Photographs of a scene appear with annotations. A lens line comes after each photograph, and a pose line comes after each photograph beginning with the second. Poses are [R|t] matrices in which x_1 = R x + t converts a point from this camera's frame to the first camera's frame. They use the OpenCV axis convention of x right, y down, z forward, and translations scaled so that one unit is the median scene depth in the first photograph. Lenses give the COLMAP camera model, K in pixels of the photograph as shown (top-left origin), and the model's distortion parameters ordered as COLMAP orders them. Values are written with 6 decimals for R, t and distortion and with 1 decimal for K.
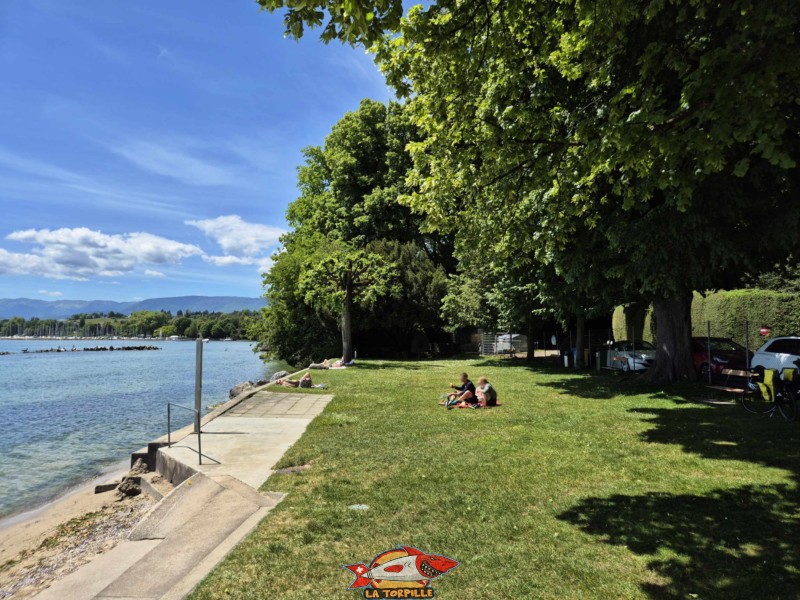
lens RADIAL K [[540.7, 0, 400.0], [0, 540.7, 300.0], [0, 0, 1]] dist [-0.001596, -0.000880]
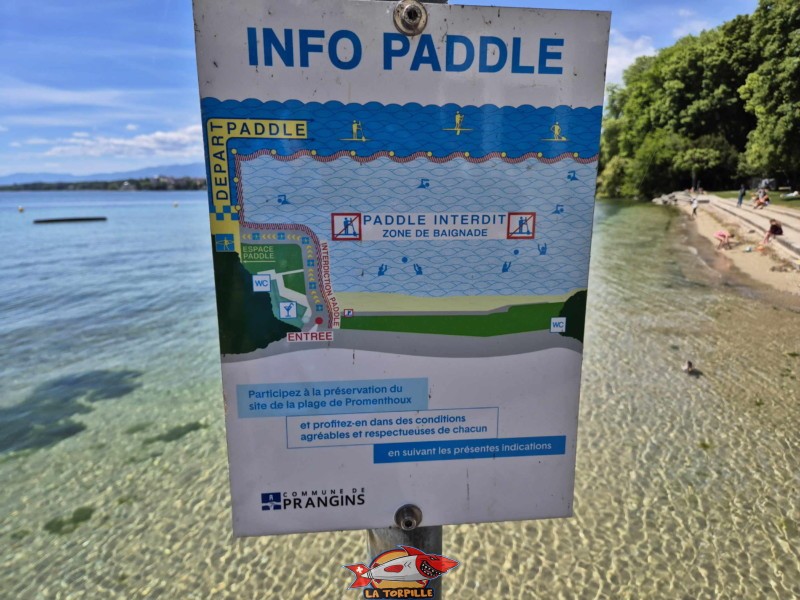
lens RADIAL K [[535.7, 0, 409.4], [0, 535.7, 295.8], [0, 0, 1]] dist [0.063245, -0.066433]
pose [[0.929231, 0.058962, -0.364764, -0.152888], [0.038921, 0.966076, 0.255310, -0.048094], [0.367443, -0.251439, 0.895413, -0.785749]]
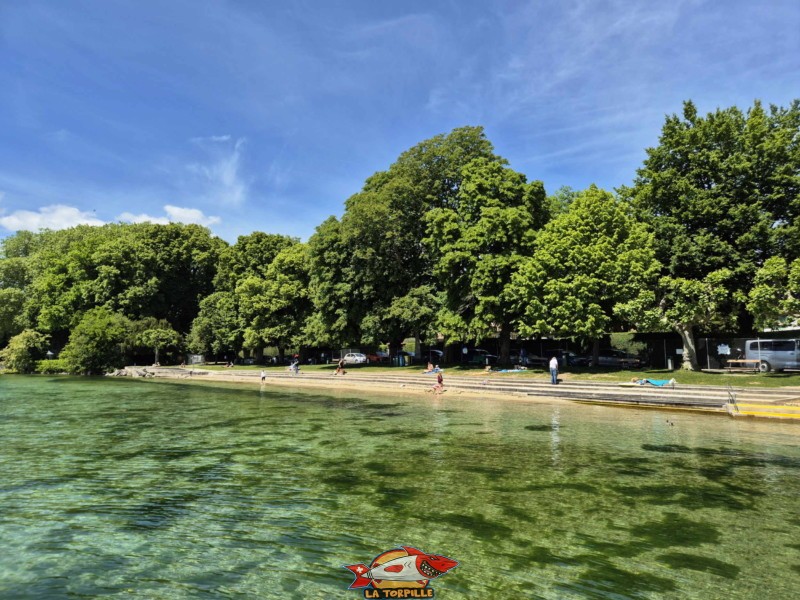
lens RADIAL K [[527.8, 0, 400.0], [0, 527.8, 300.0], [0, 0, 1]] dist [0.070527, -0.055201]
pose [[0.736853, 0.066159, 0.672808, -0.432942], [-0.038974, 0.997702, -0.055422, -0.051707], [-0.674929, 0.014616, 0.737738, -0.803225]]
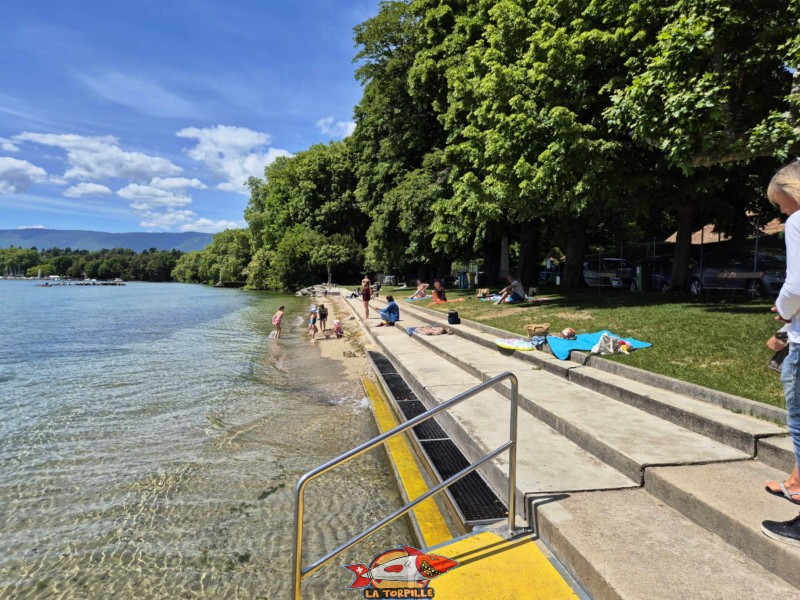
lens RADIAL K [[573.4, 0, 405.0], [0, 573.4, 306.2], [0, 0, 1]] dist [0.038686, -0.040326]
pose [[0.979003, 0.001650, 0.203840, -0.124635], [-0.024425, 0.993712, 0.109267, -0.040297], [-0.202378, -0.111951, 0.972888, -0.750226]]
